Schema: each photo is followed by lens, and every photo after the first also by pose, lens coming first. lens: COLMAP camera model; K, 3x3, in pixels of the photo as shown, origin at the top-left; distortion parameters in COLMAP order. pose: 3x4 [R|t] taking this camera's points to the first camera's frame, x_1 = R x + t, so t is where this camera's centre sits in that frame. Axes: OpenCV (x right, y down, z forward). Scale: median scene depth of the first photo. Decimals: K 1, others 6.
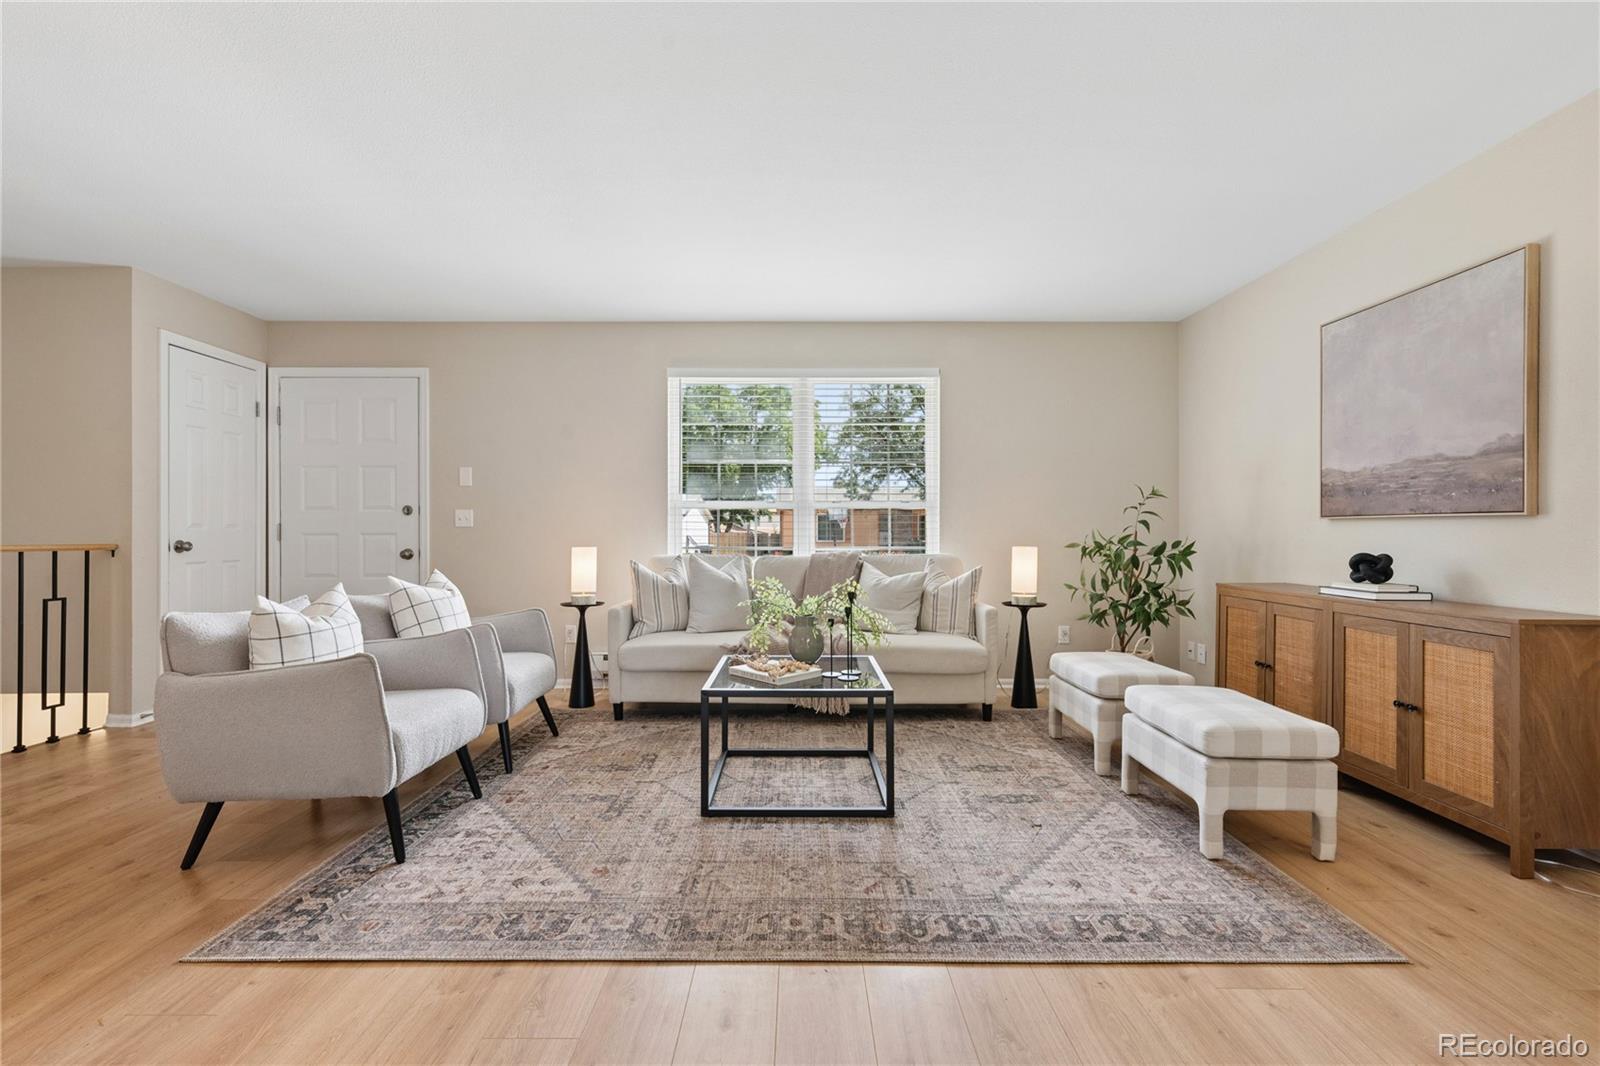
lens RADIAL K [[670.0, 0, 802.0], [0, 670.0, 535.6], [0, 0, 1]] dist [0.000050, -0.000008]
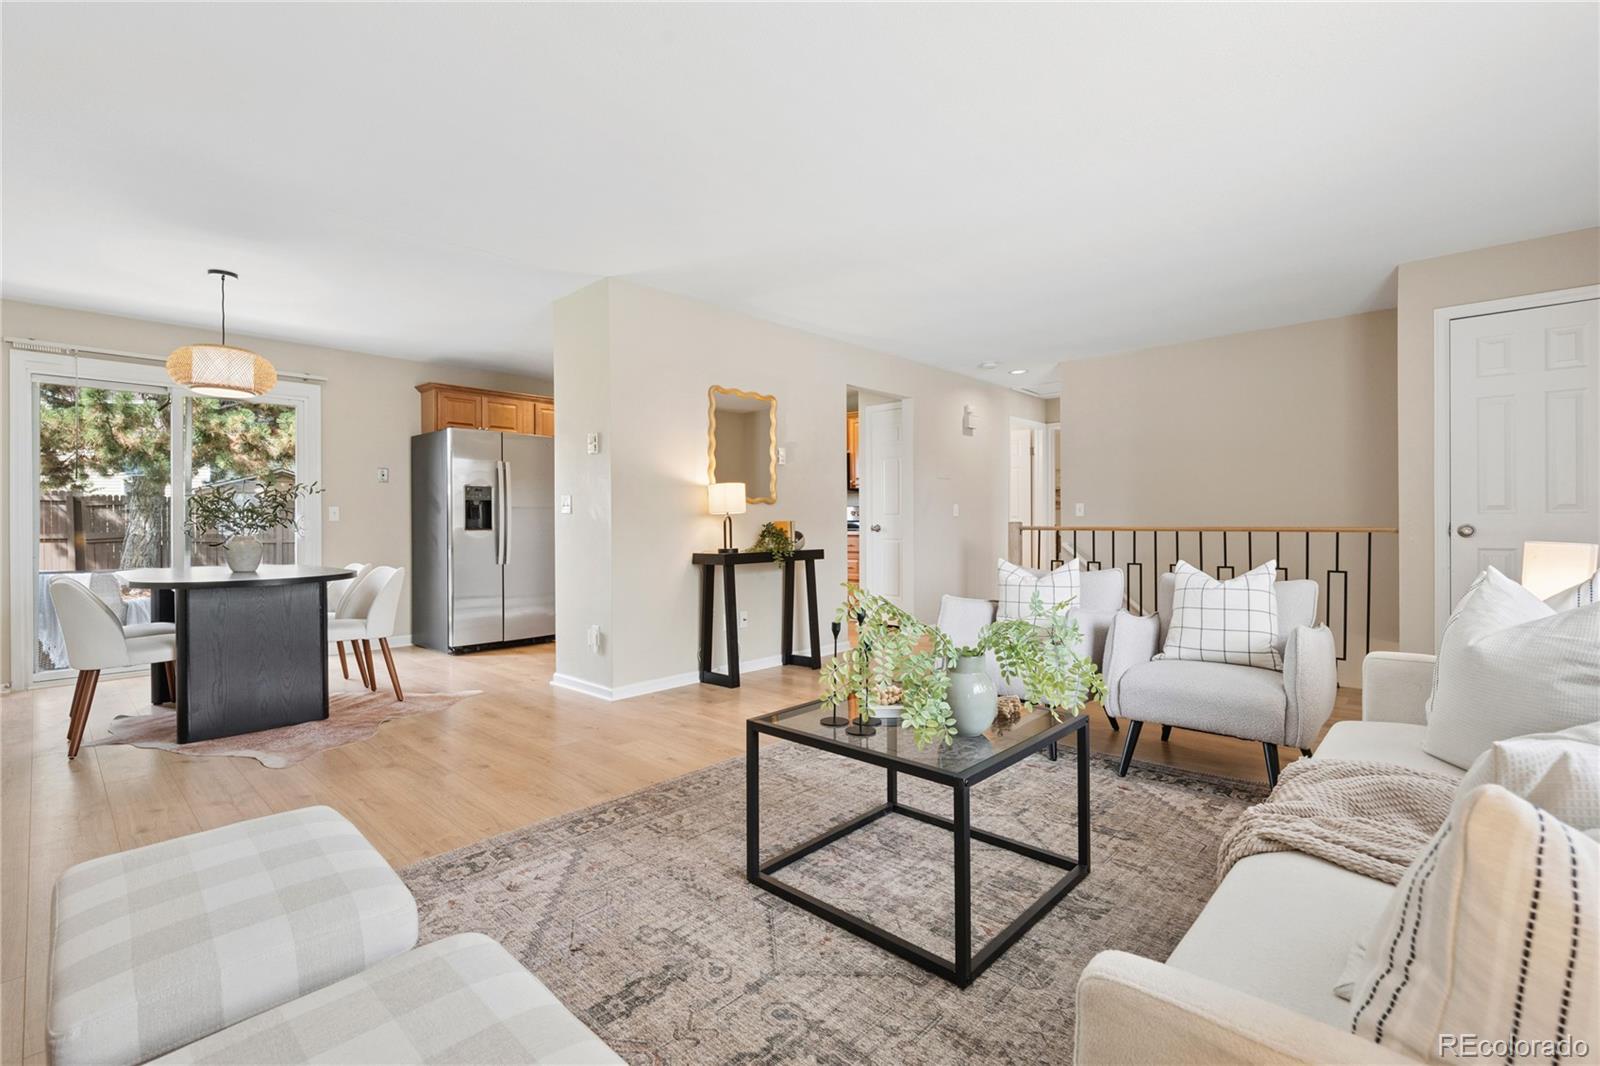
lens RADIAL K [[724.2, 0, 801.7], [0, 724.2, 524.2], [0, 0, 1]] dist [-0.001509, -0.000074]
pose [[-0.684797, 0.006177, -0.728708, 0.884252], [0.002836, 0.999979, 0.005811, -0.003080], [0.728729, 0.001912, -0.684800, 2.028234]]
